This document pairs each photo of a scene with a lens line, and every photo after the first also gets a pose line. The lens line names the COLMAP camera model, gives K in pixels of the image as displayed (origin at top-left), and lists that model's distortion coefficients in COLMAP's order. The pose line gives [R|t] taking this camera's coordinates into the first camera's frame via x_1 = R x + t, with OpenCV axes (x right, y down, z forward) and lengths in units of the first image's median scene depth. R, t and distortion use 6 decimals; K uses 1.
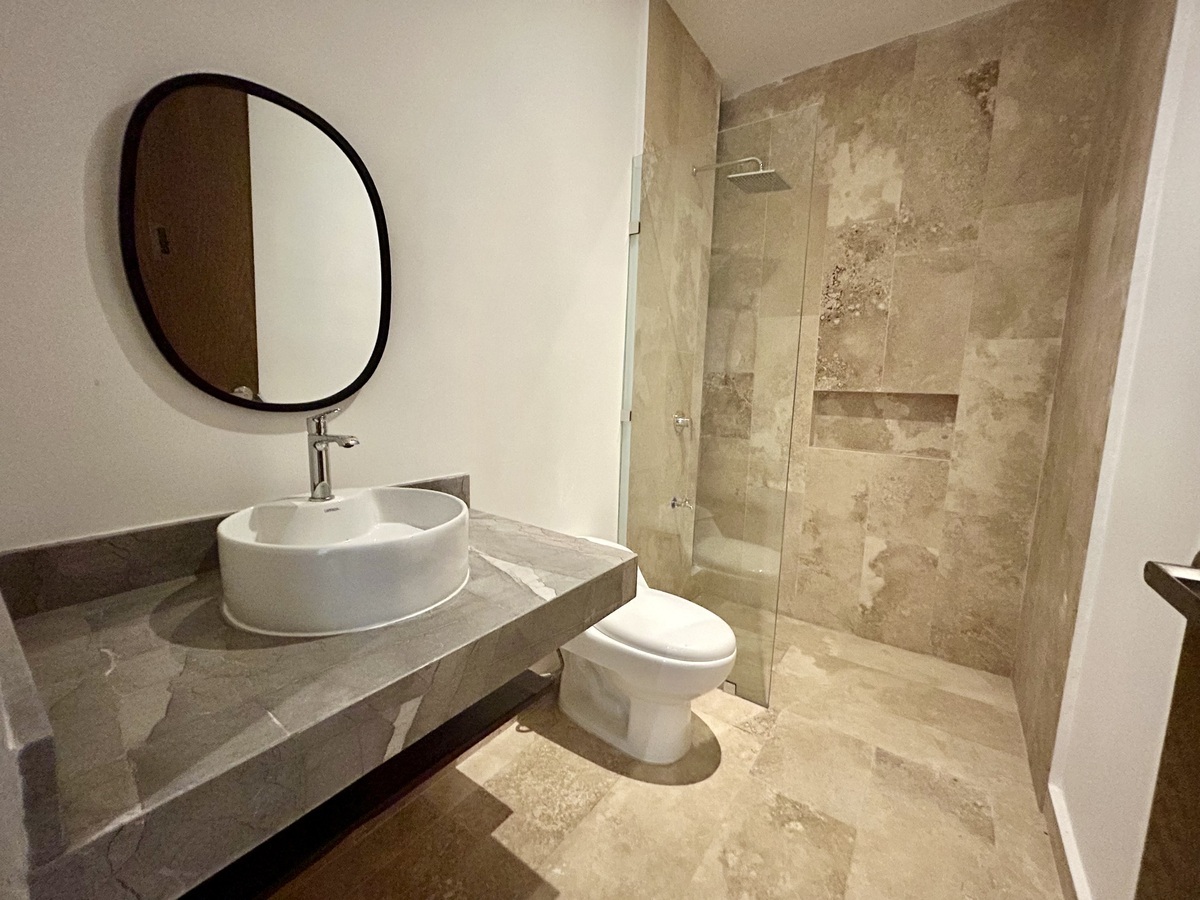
lens RADIAL K [[483.3, 0, 600.0], [0, 483.3, 450.0], [0, 0, 1]] dist [-0.023997, 0.015833]
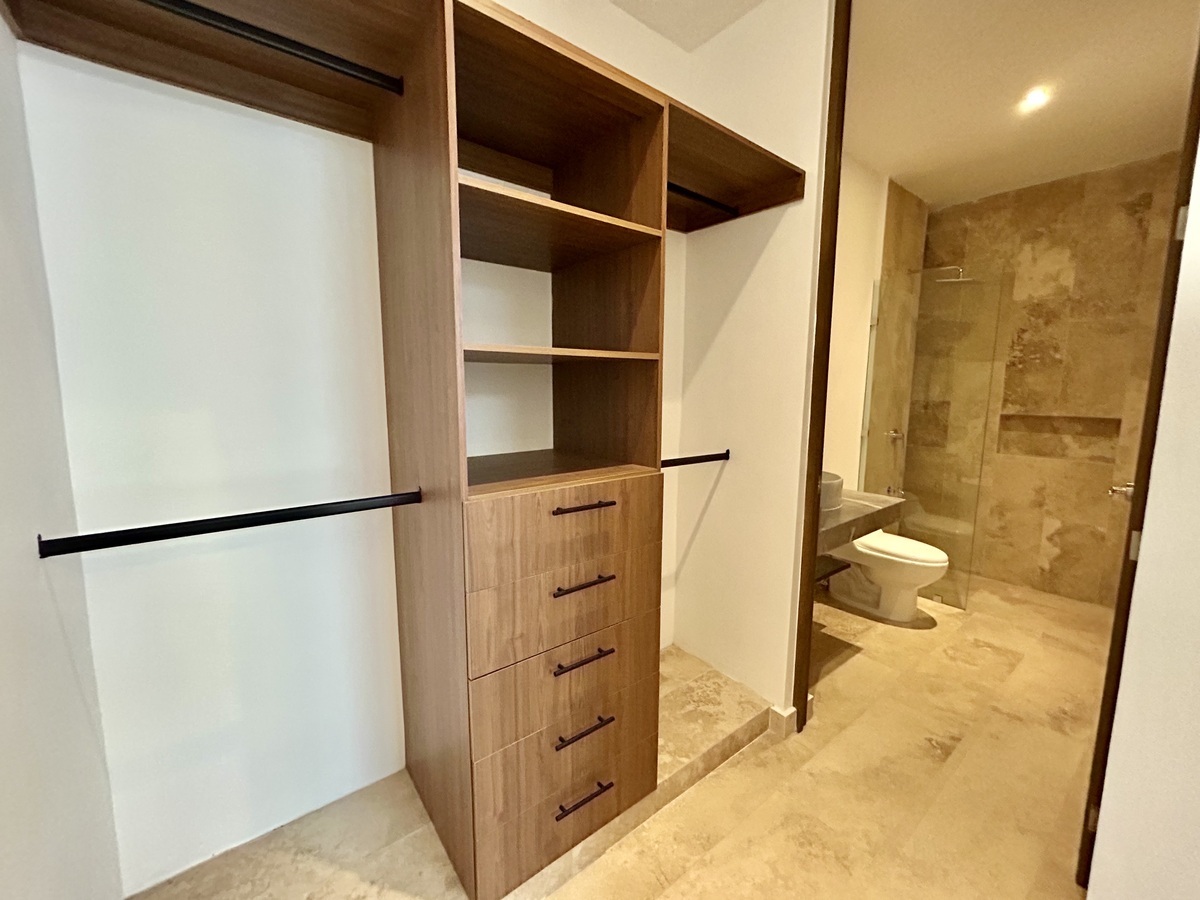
lens RADIAL K [[482.8, 0, 599.9], [0, 482.8, 448.5], [0, 0, 1]] dist [-0.000268, 0.000618]
pose [[0.961231, 0.012726, -0.275451, -0.314226], [-0.015557, 0.999846, -0.008093, 0.008153], [0.275305, 0.012065, 0.961281, -0.730578]]
